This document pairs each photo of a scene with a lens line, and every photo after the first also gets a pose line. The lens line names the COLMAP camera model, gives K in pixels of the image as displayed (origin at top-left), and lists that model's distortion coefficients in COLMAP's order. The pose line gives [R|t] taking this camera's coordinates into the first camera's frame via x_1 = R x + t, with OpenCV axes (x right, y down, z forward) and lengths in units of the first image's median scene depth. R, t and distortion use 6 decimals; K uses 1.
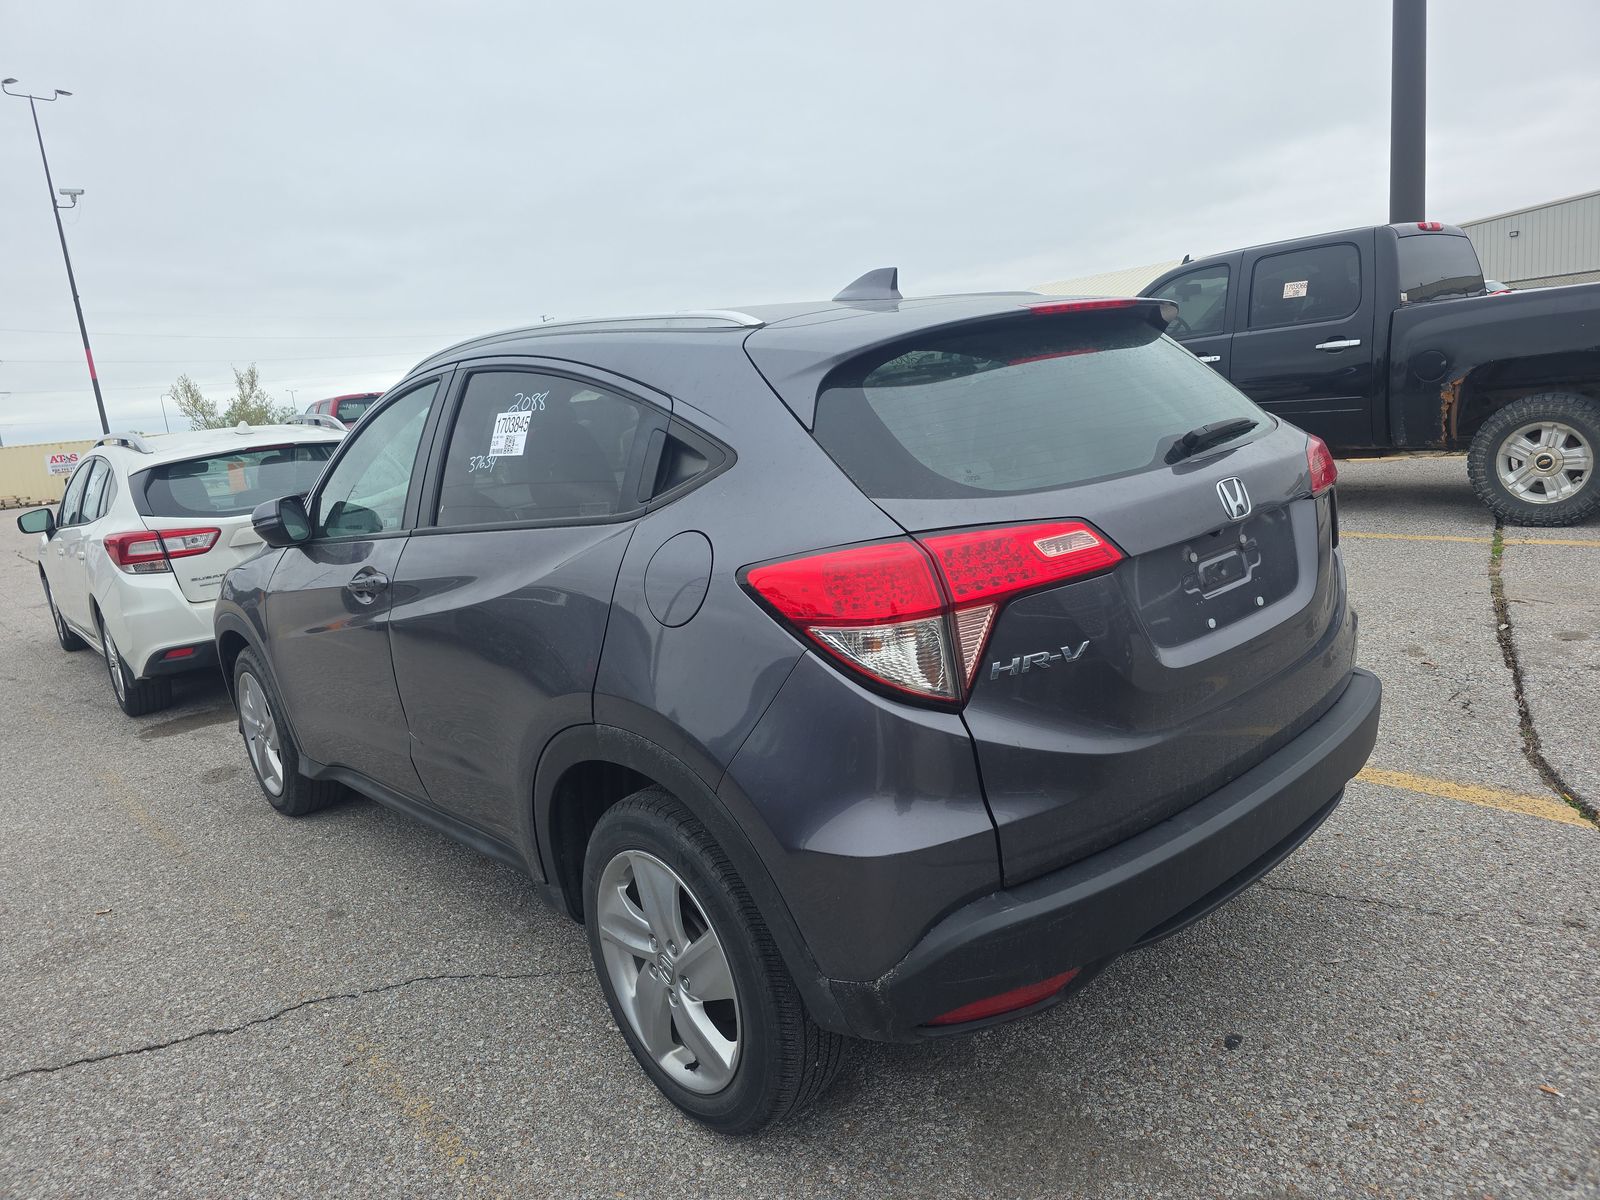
lens RADIAL K [[1076.0, 0, 800.0], [0, 1076.0, 600.0], [0, 0, 1]] dist [0.053738, -0.048295]
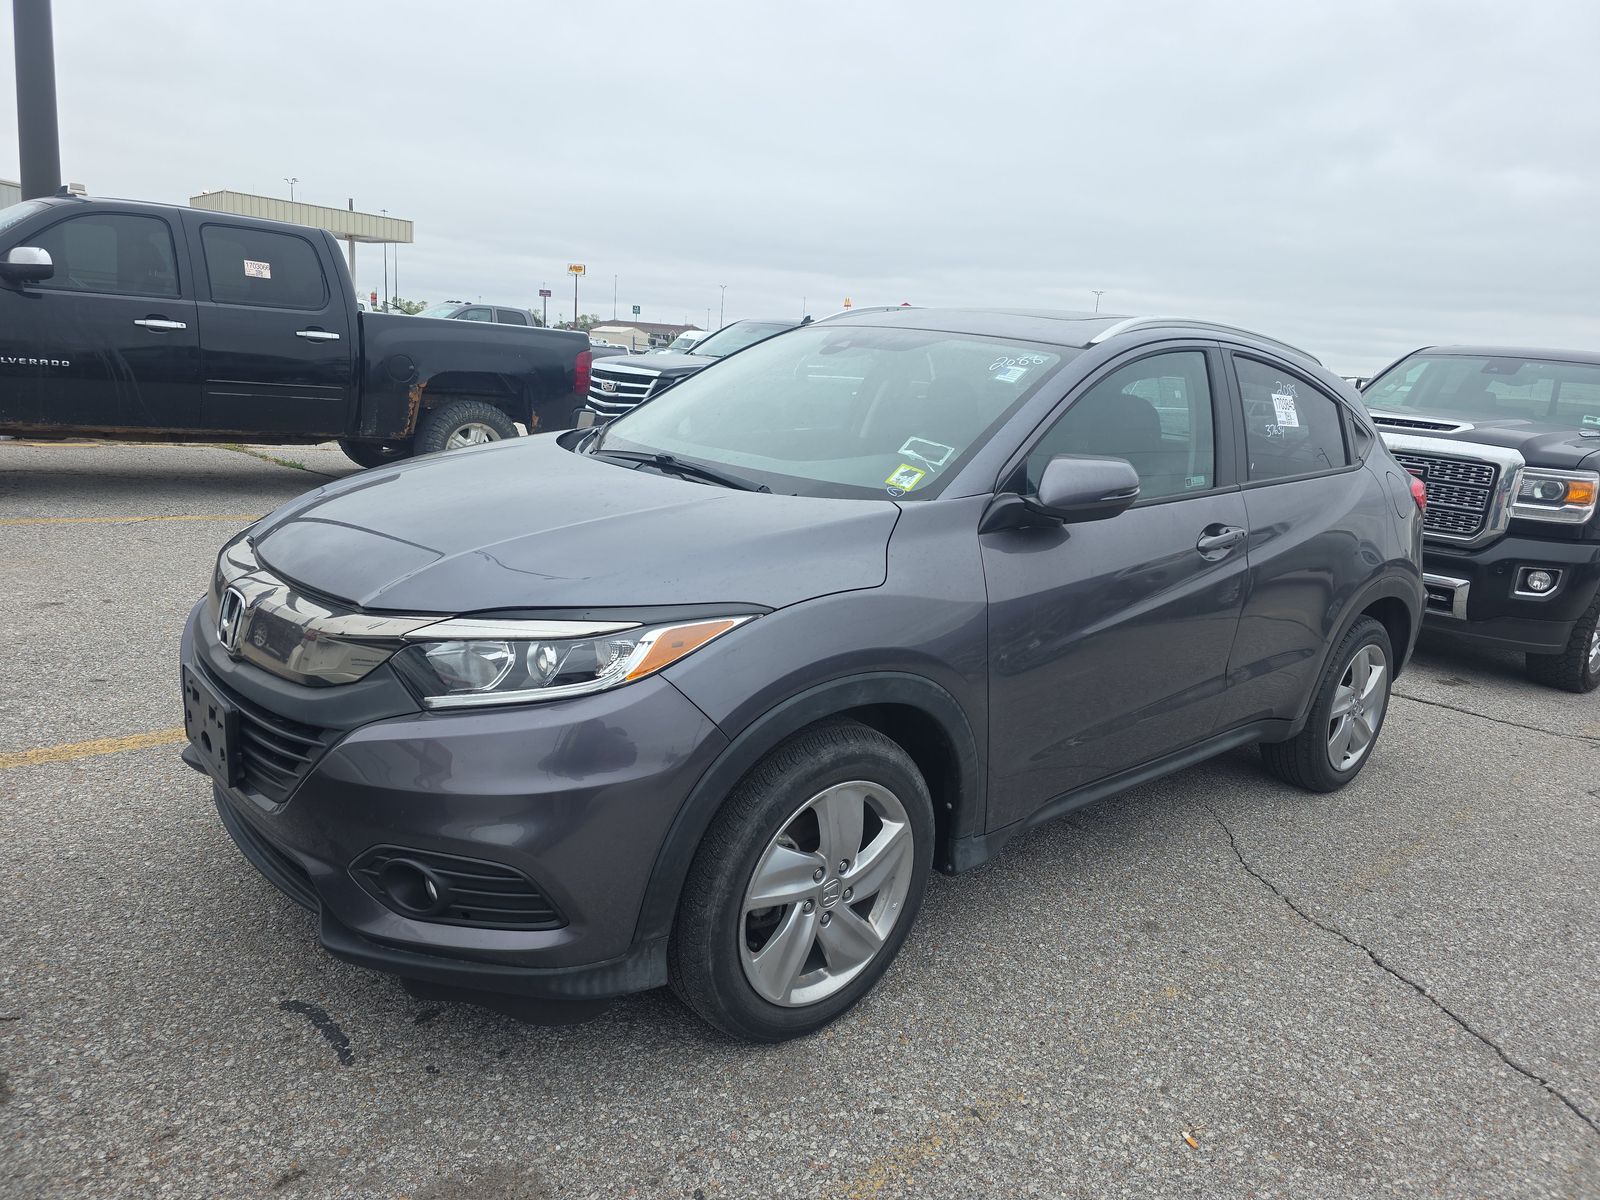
lens RADIAL K [[1076.0, 0, 800.0], [0, 1076.0, 600.0], [0, 0, 1]] dist [0.053738, -0.048295]
pose [[-0.011758, -0.109840, 0.993880, -0.626433], [0.111171, 0.987643, 0.110466, -0.051331], [-0.993732, 0.111790, 0.000599, 0.616128]]
